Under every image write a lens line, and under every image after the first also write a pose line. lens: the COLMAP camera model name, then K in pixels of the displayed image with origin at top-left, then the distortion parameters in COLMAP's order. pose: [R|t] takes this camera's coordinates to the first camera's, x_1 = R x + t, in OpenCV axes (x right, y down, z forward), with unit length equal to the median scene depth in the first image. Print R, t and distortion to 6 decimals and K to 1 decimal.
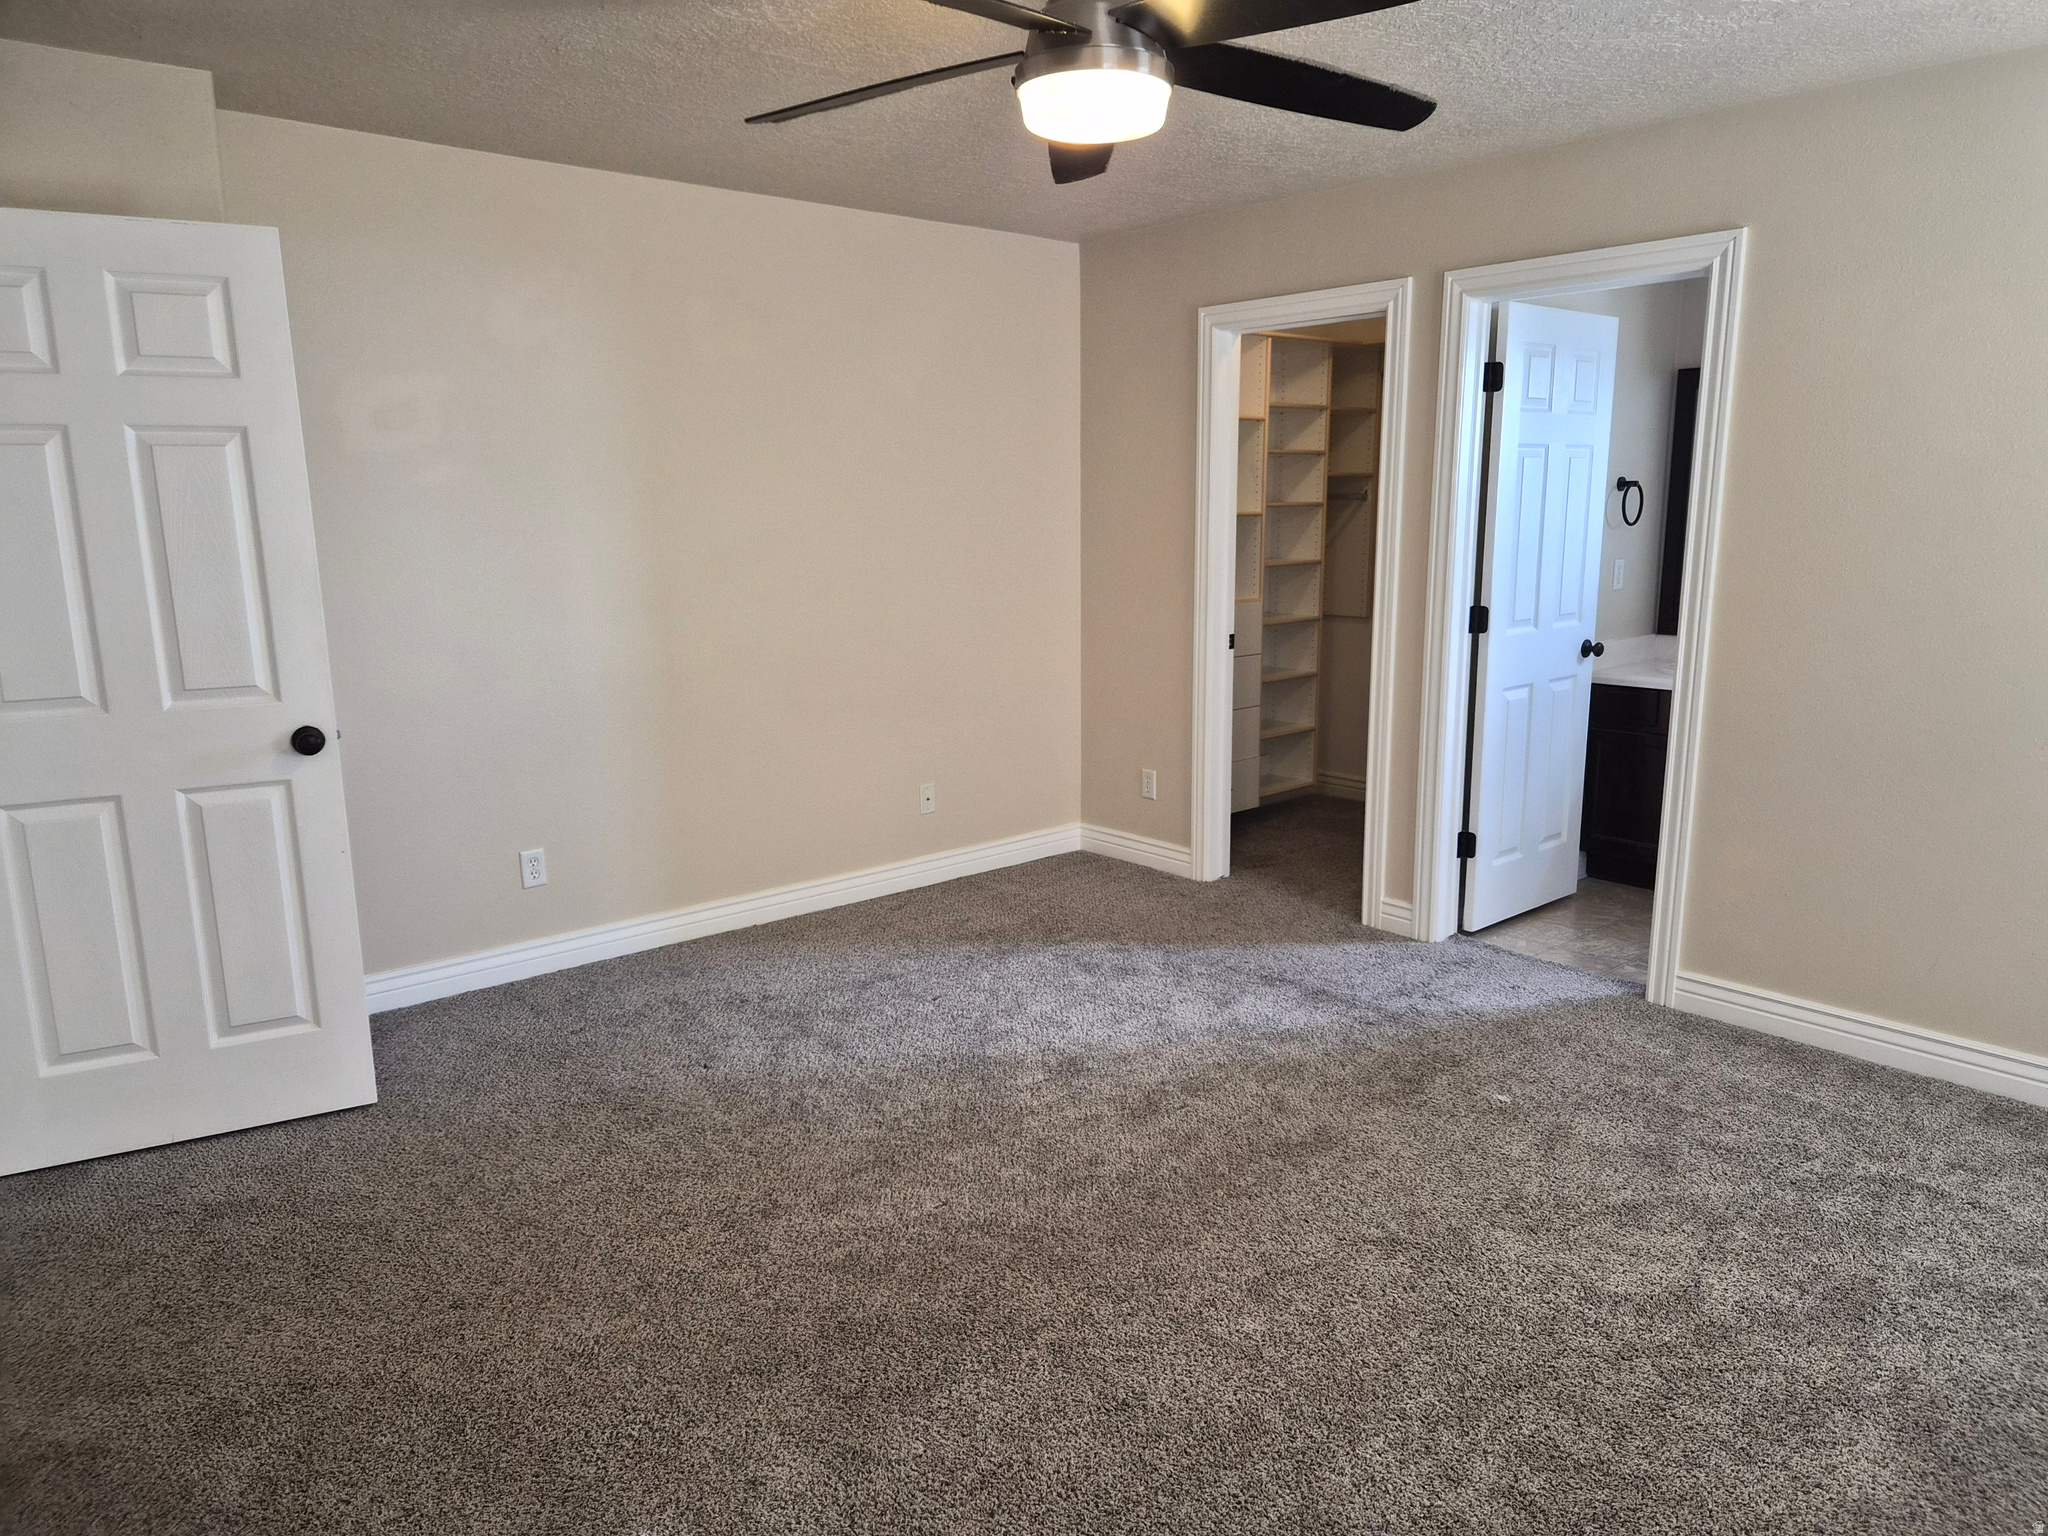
lens RADIAL K [[1388.8, 0, 1023.5], [0, 1388.8, 771.8], [0, 0, 1]] dist [0.058662, -0.049728]
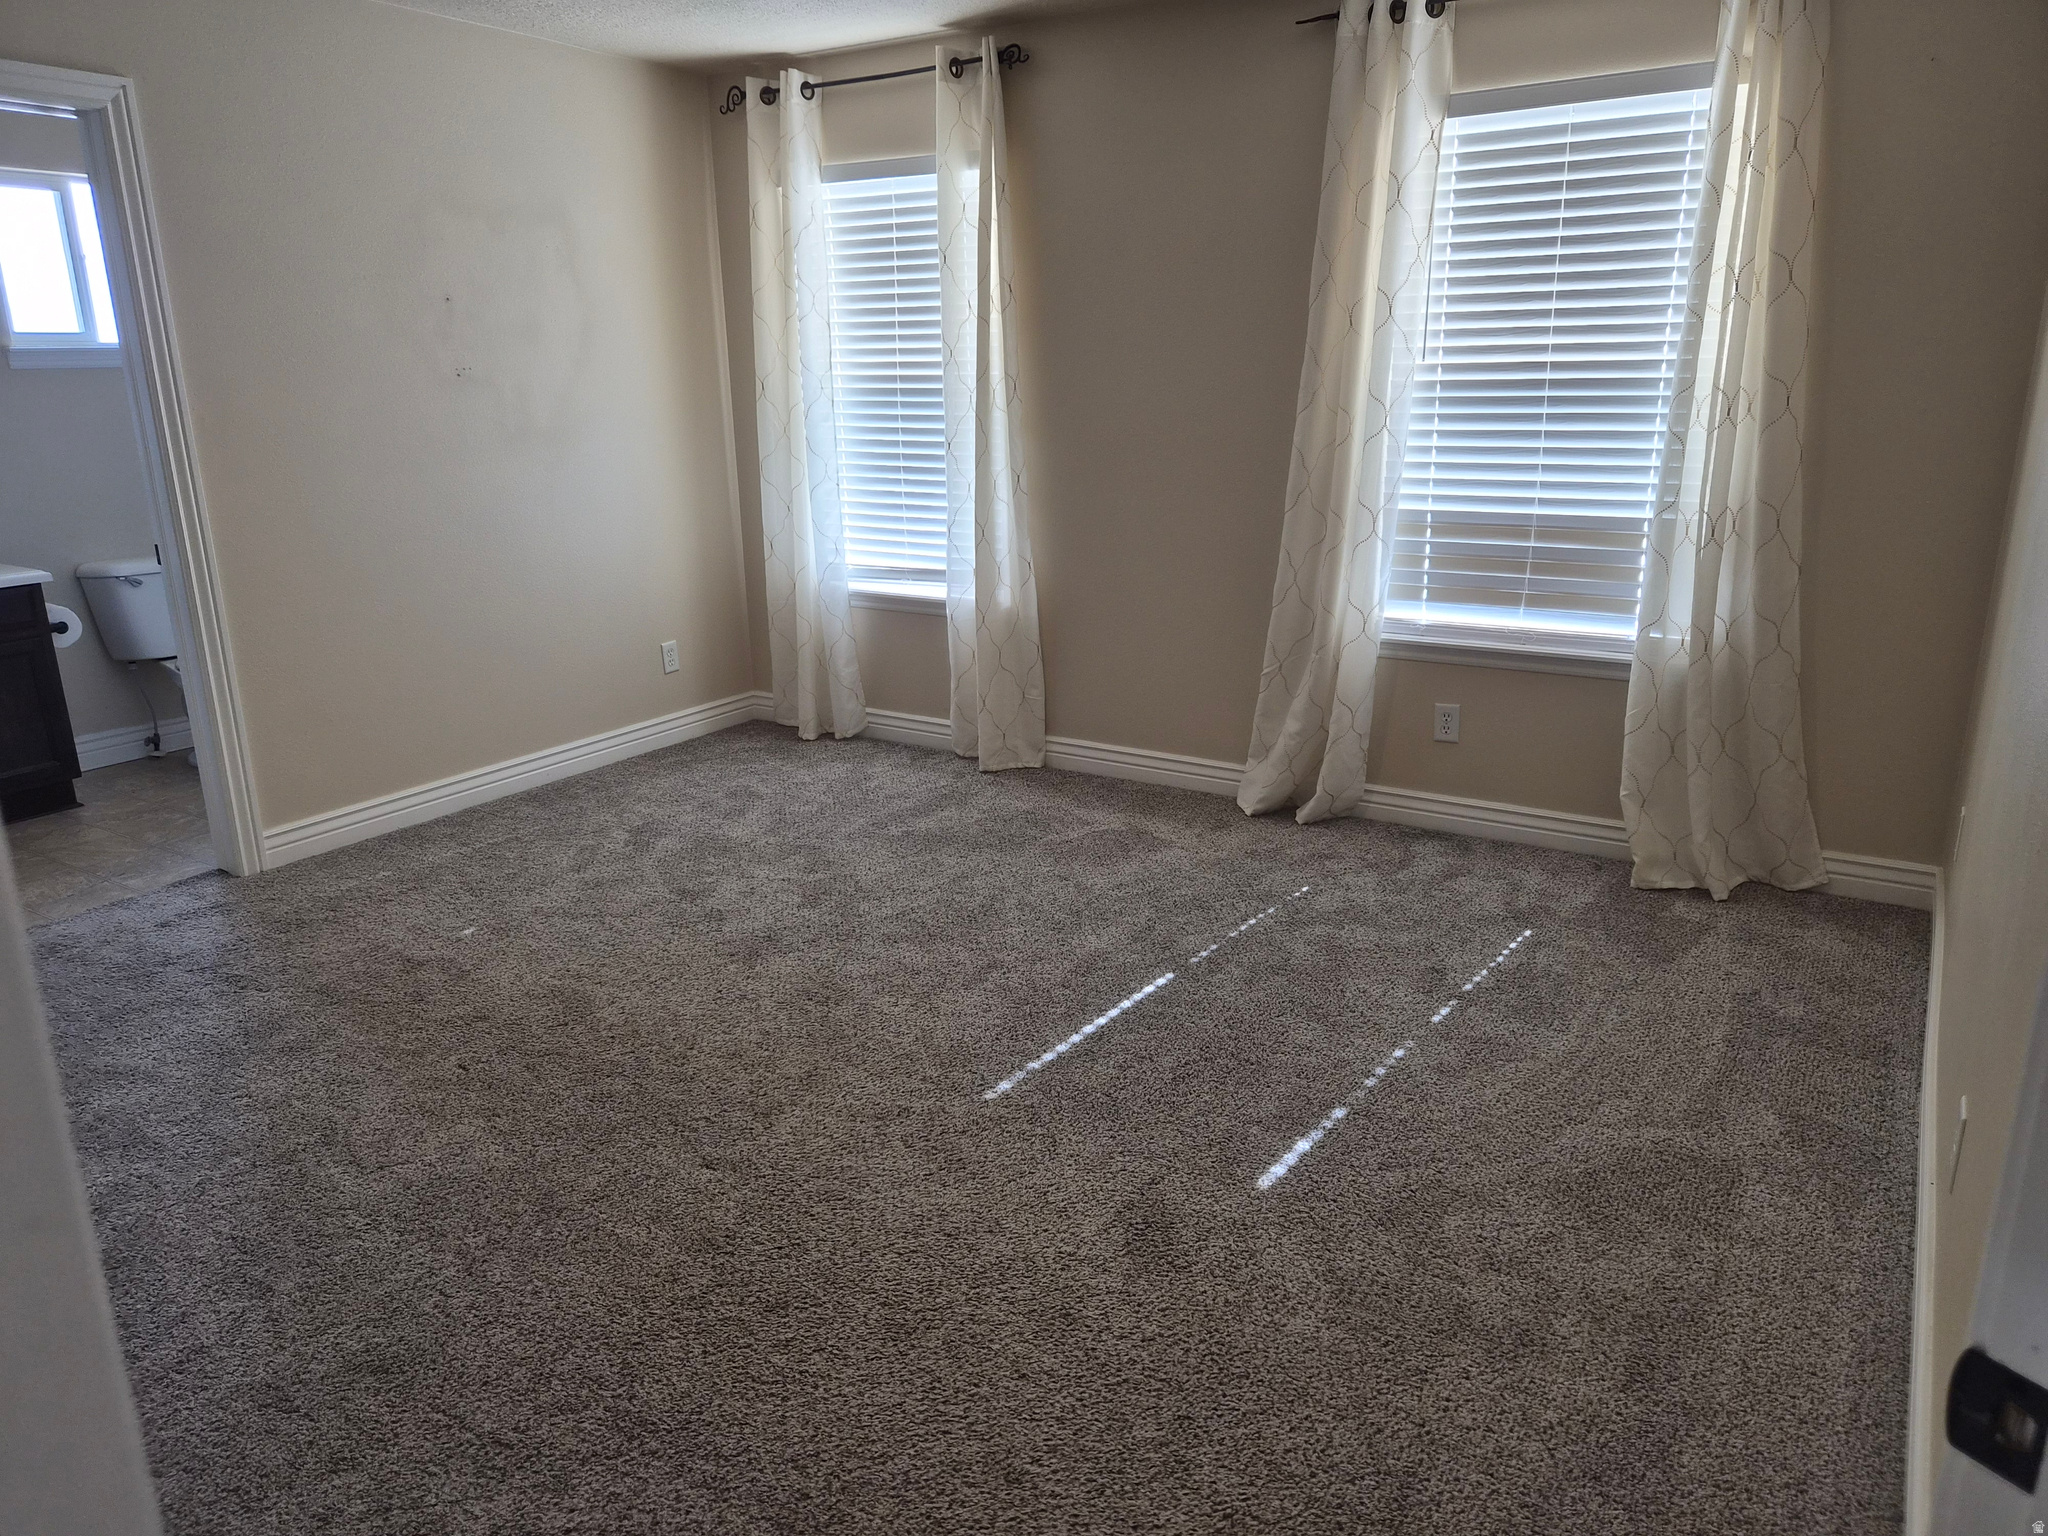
lens RADIAL K [[1388.8, 0, 1028.5], [0, 1388.8, 758.9], [0, 0, 1]] dist [0.058662, -0.049728]
pose [[-0.294765, -0.248808, 0.922610, -0.706075], [0.203304, 0.927073, 0.314965, -0.131345], [-0.933692, 0.280411, -0.222685, 0.779388]]
